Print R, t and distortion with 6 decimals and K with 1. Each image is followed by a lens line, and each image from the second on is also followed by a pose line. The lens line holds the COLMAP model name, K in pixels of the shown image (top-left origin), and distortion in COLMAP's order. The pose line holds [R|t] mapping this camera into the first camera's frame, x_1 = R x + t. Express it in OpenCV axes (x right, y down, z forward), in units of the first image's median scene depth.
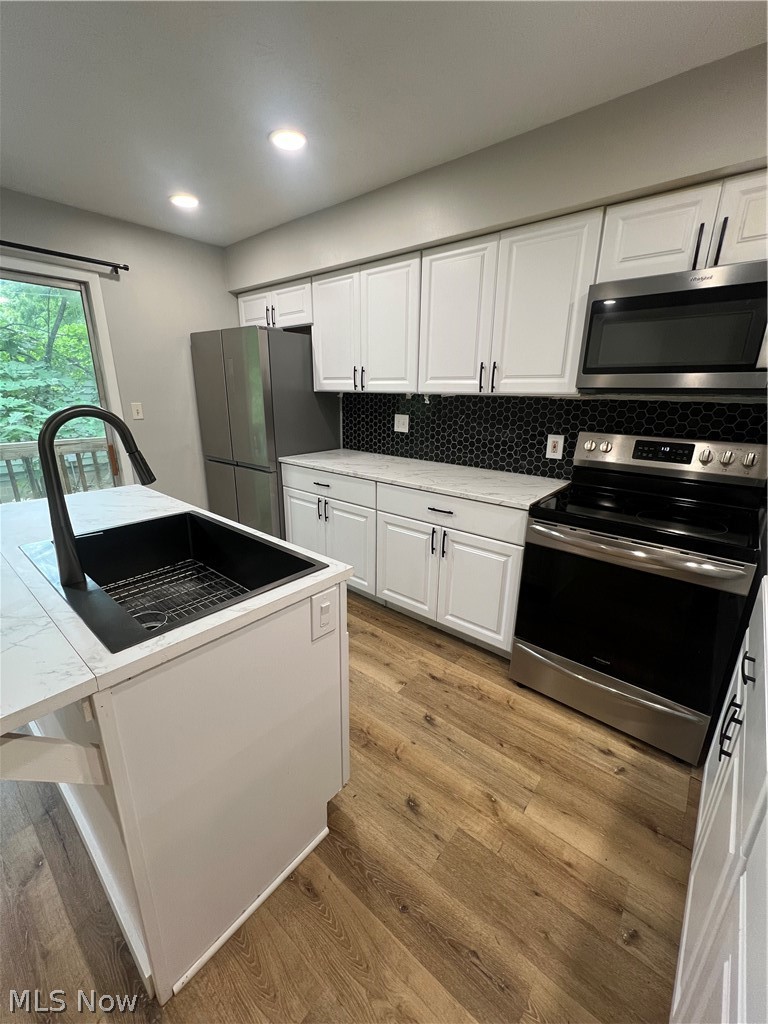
lens RADIAL K [[410.7, 0, 388.0], [0, 410.7, 515.6], [0, 0, 1]] dist [0.002114, 0.000743]
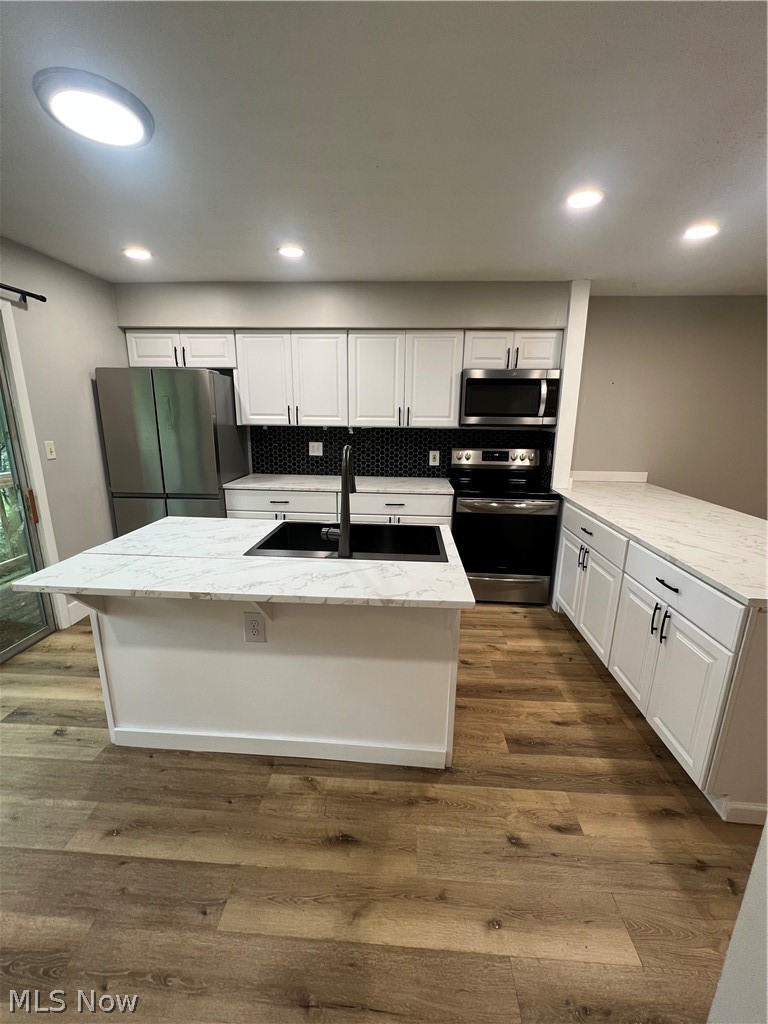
lens RADIAL K [[410.7, 0, 383.2], [0, 410.7, 517.3], [0, 0, 1]] dist [0.002114, 0.000743]
pose [[0.802740, -0.145550, 0.578294, -0.668846], [0.172609, 0.984955, 0.008300, 0.012232], [-0.570801, 0.093156, 0.815786, -0.166561]]
